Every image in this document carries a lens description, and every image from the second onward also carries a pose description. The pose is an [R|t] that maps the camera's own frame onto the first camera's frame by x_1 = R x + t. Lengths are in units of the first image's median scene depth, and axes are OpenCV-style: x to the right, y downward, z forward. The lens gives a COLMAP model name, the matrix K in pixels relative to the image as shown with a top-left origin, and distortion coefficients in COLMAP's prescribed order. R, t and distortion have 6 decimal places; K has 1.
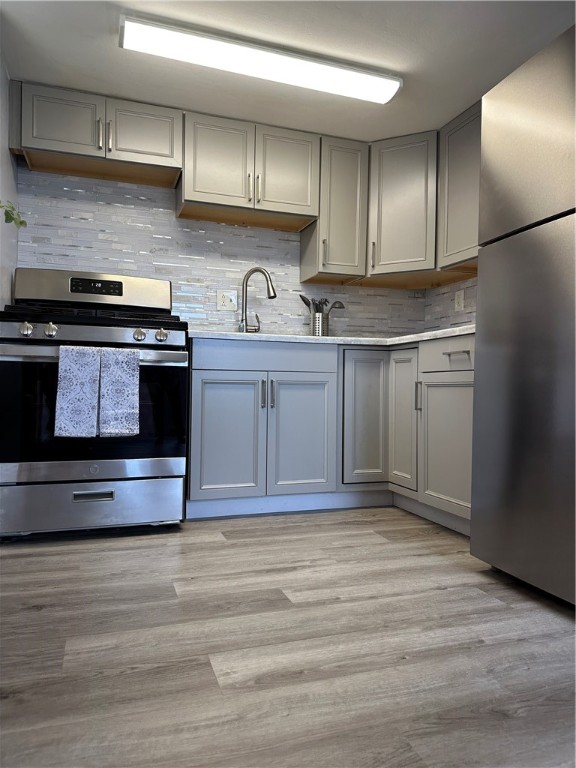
lens RADIAL K [[553.9, 0, 284.7], [0, 553.9, 386.6], [0, 0, 1]] dist [0.039715, -0.052351]
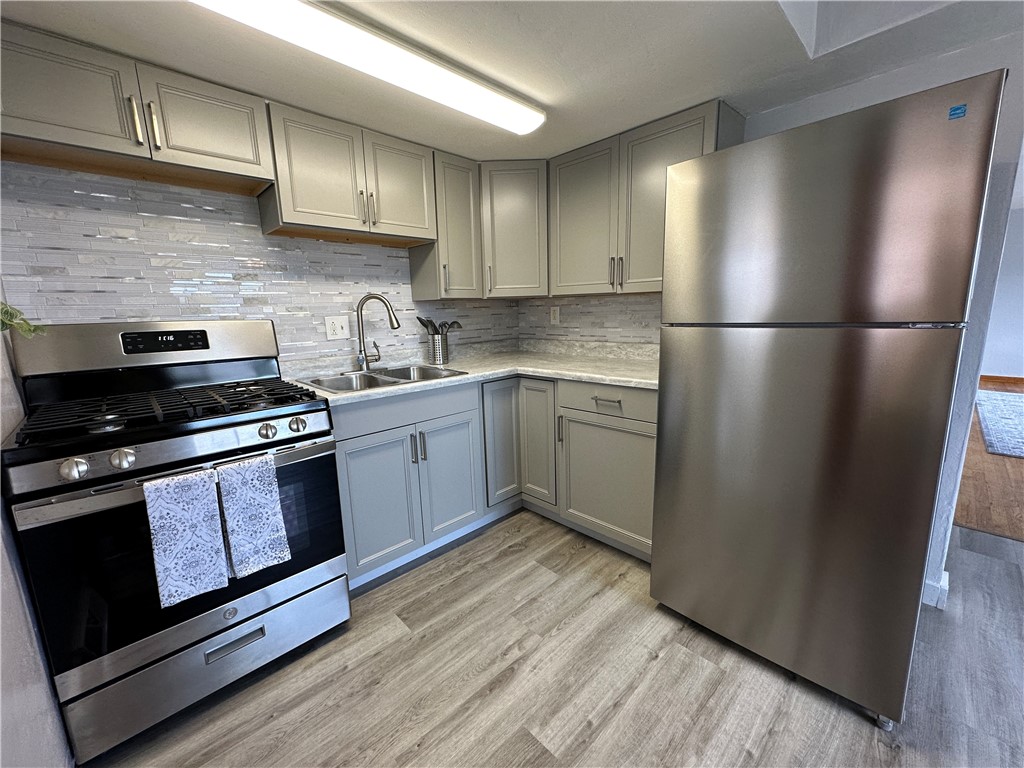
lens RADIAL K [[406.6, 0, 518.2], [0, 406.6, 383.0], [0, 0, 1]] dist [-0.008951, 0.000419]
pose [[0.899742, -0.113088, 0.421515, -0.149131], [0.038074, 0.982501, 0.182323, -0.204226], [-0.434757, -0.147995, 0.888304, 0.309656]]
